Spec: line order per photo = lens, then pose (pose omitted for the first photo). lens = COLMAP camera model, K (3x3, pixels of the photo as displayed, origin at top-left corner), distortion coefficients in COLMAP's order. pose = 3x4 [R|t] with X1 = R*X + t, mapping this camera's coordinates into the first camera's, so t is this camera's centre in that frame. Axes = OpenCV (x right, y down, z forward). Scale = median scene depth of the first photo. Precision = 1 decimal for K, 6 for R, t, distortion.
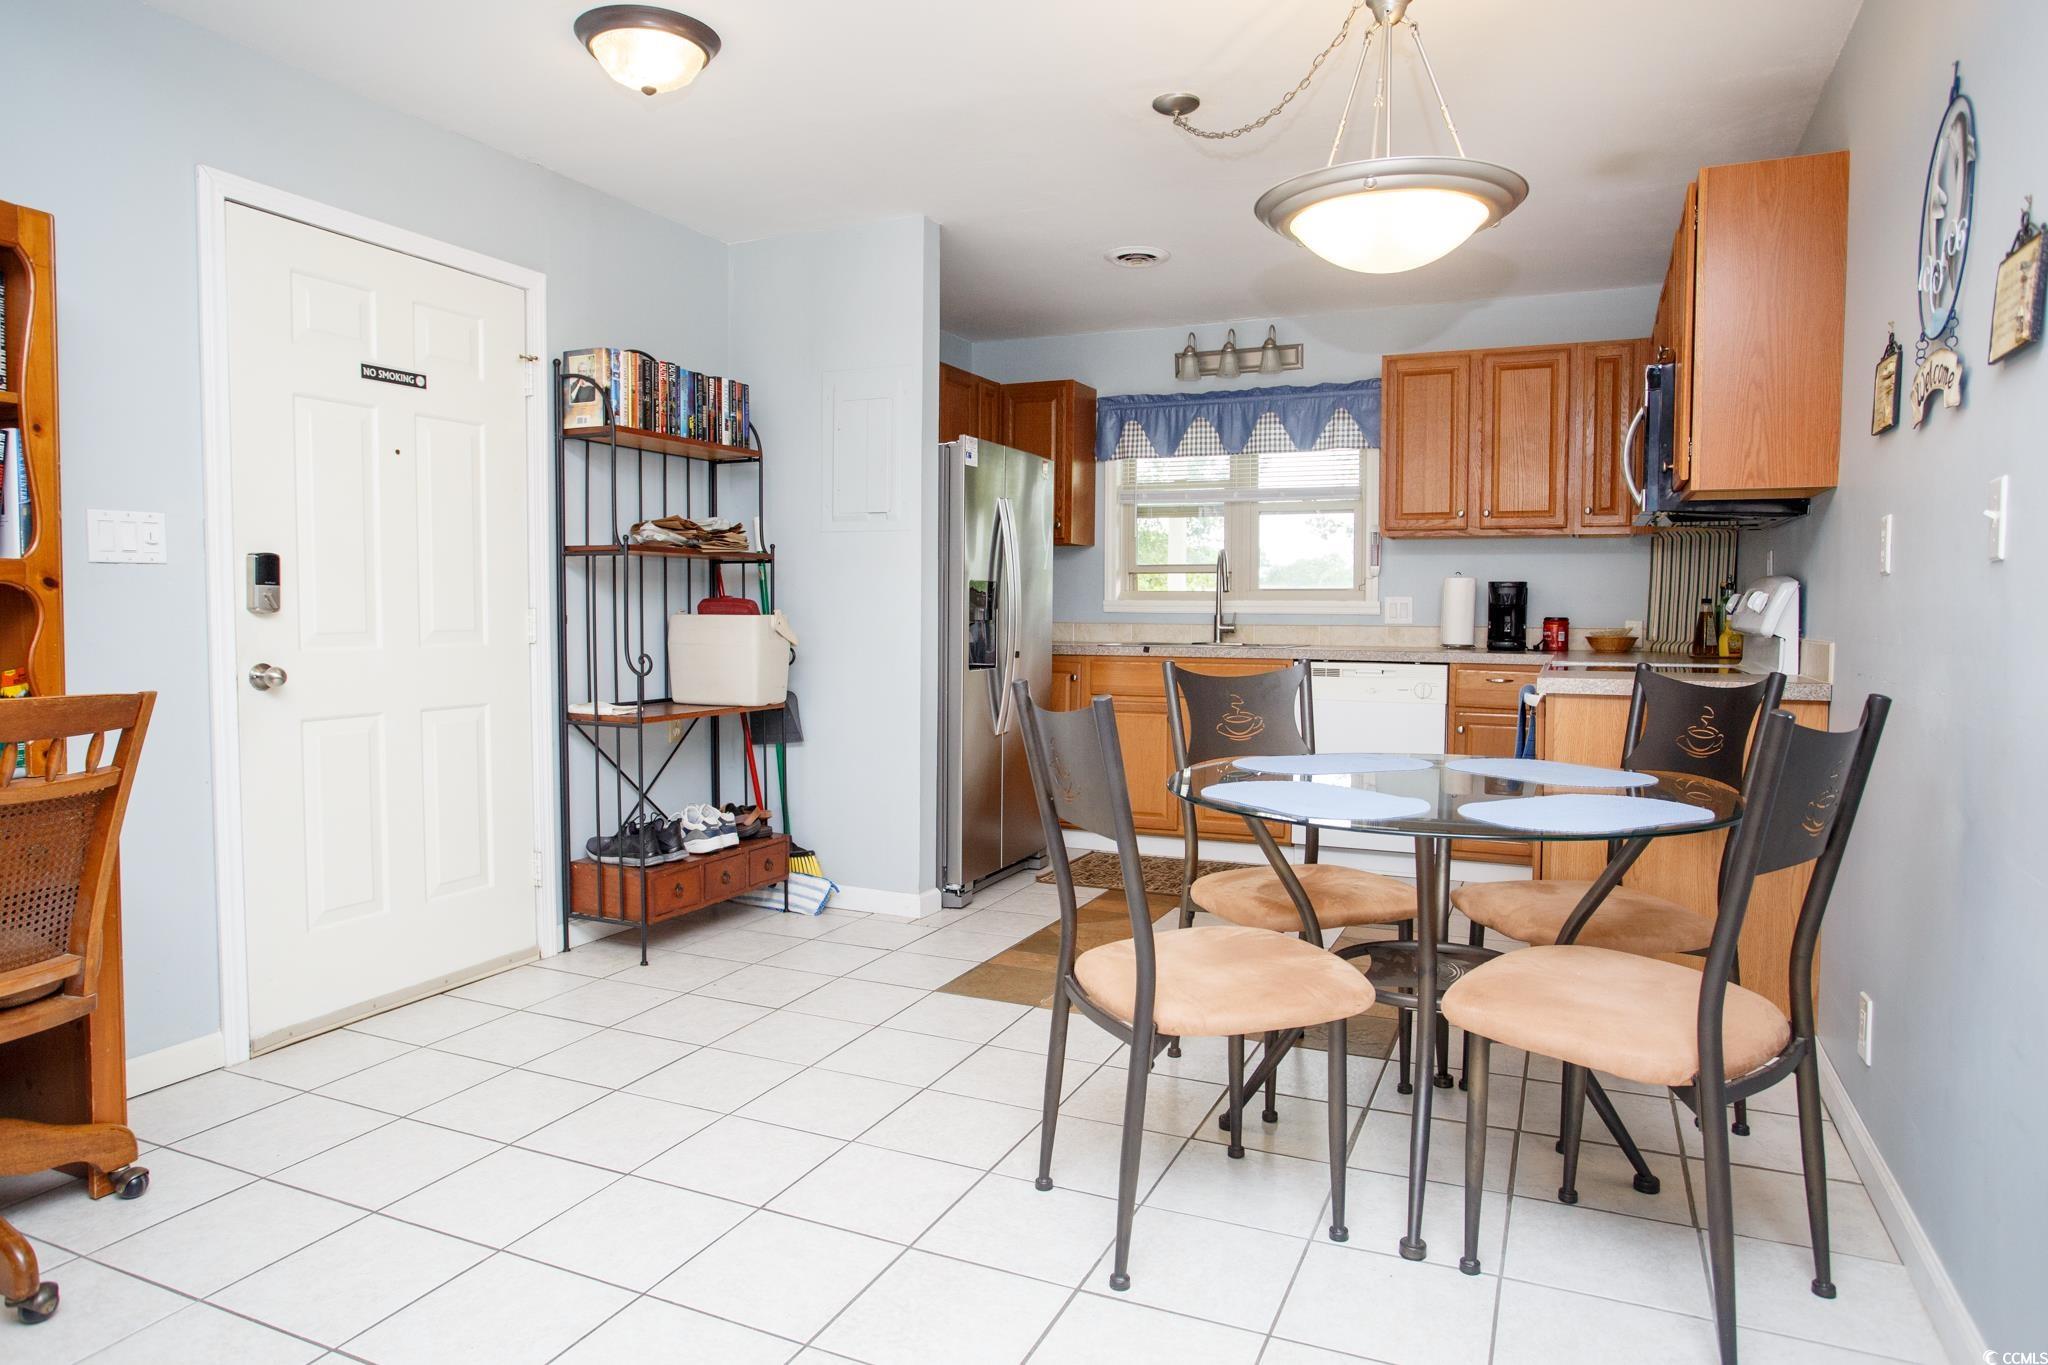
lens RADIAL K [[1260.7, 0, 1024.3], [0, 1260.7, 678.1], [0, 0, 1]] dist [-0.006358, -0.001618]
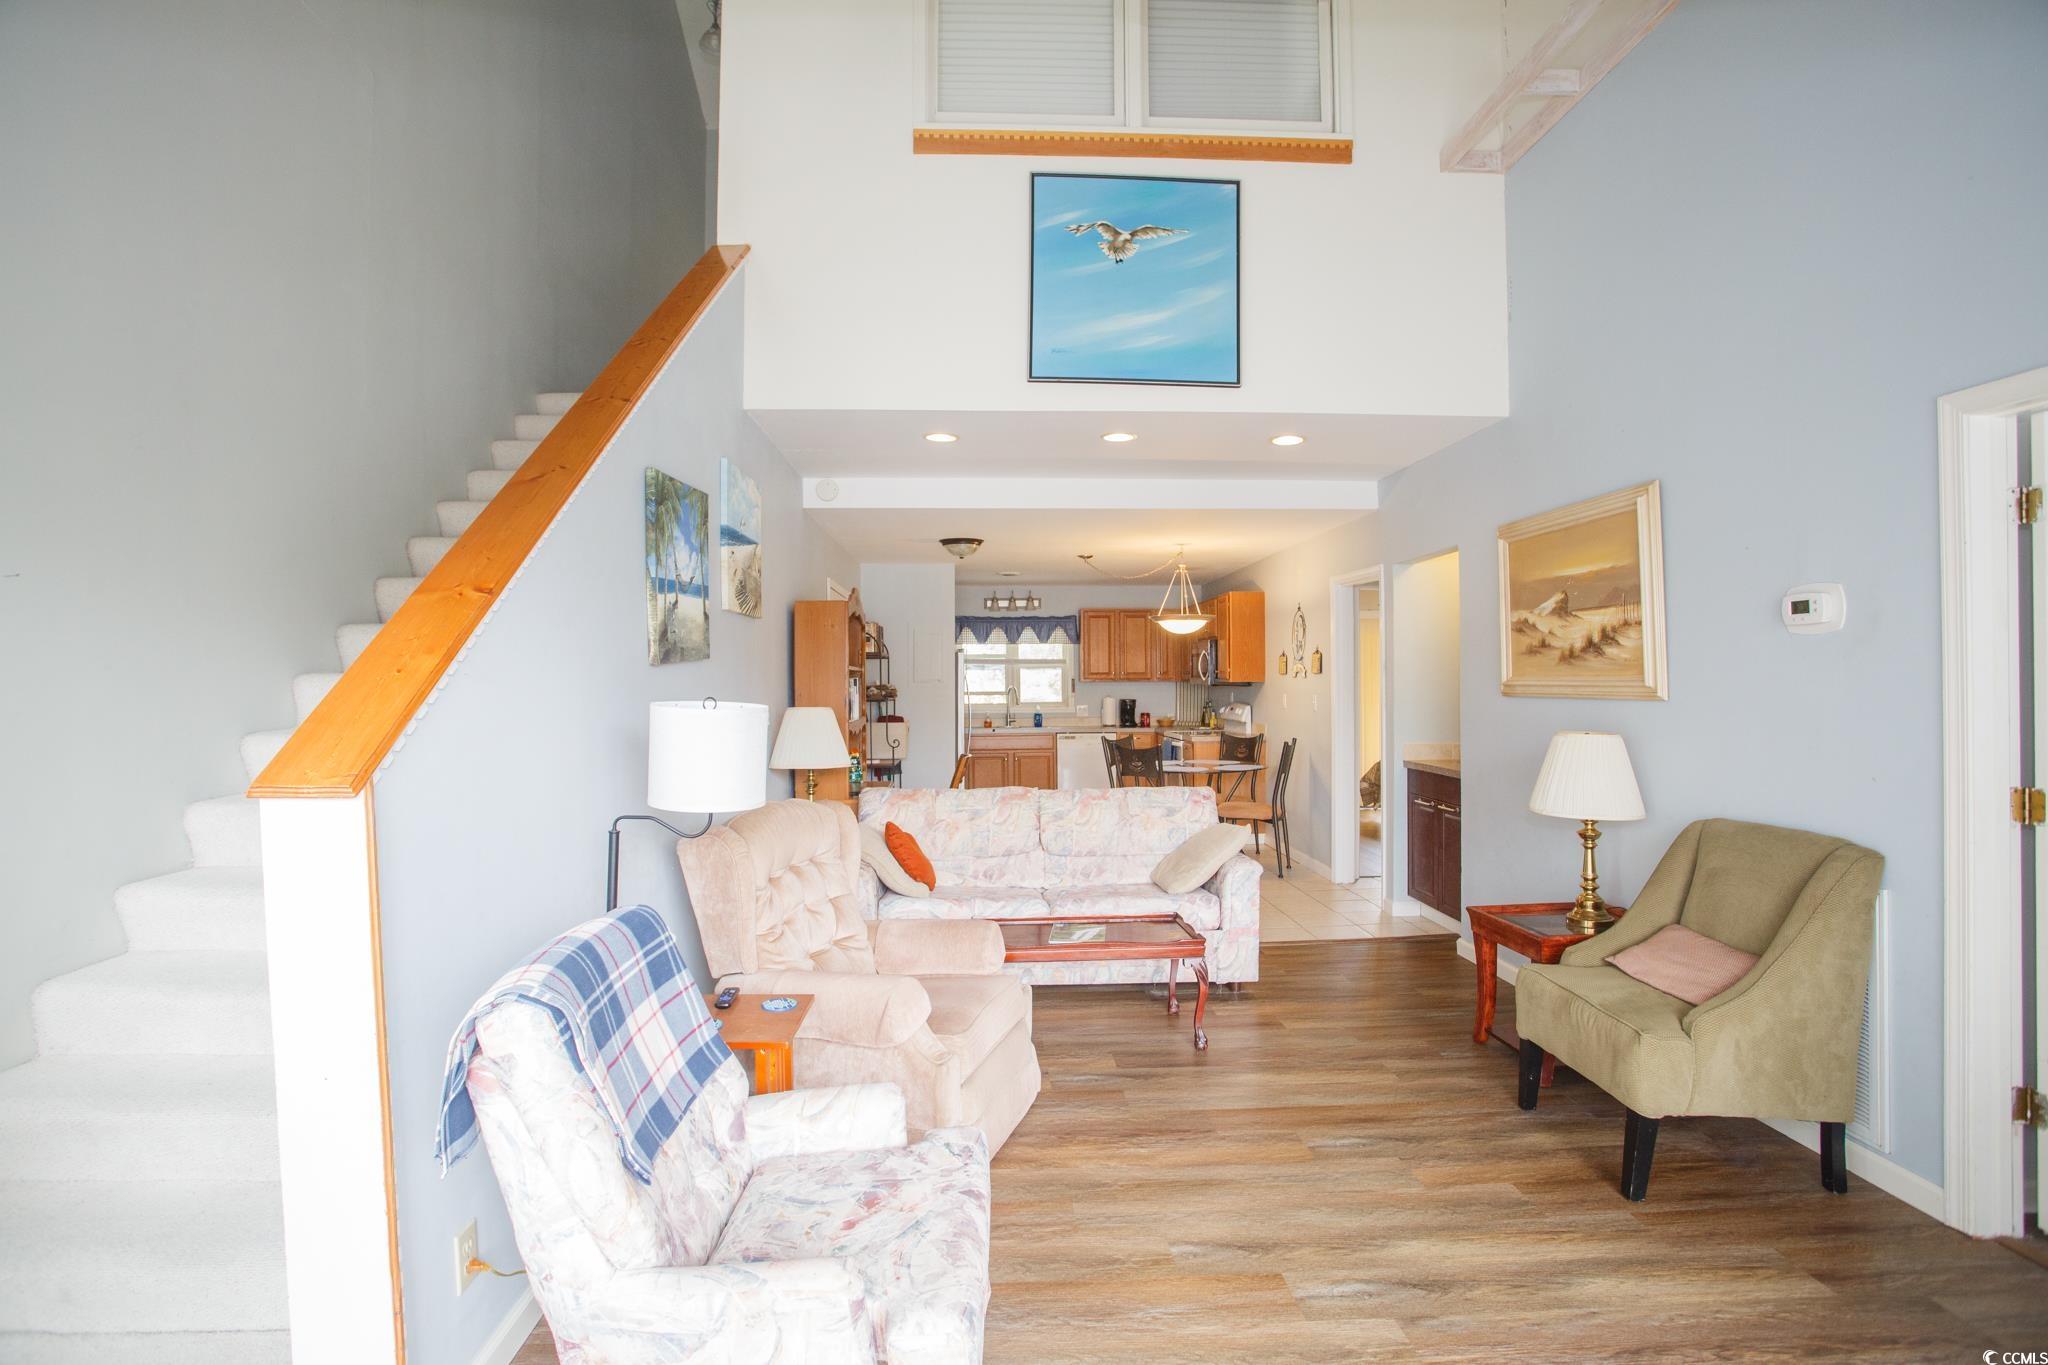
lens RADIAL K [[995.0, 0, 1021.3], [0, 995.0, 680.1], [0, 0, 1]] dist [-0.041028, 0.016023]
pose [[0.899264, -0.009432, 0.437304, -0.638542], [0.036648, 0.997877, -0.053841, -0.014597], [-0.435867, 0.064444, 0.897701, -0.653741]]
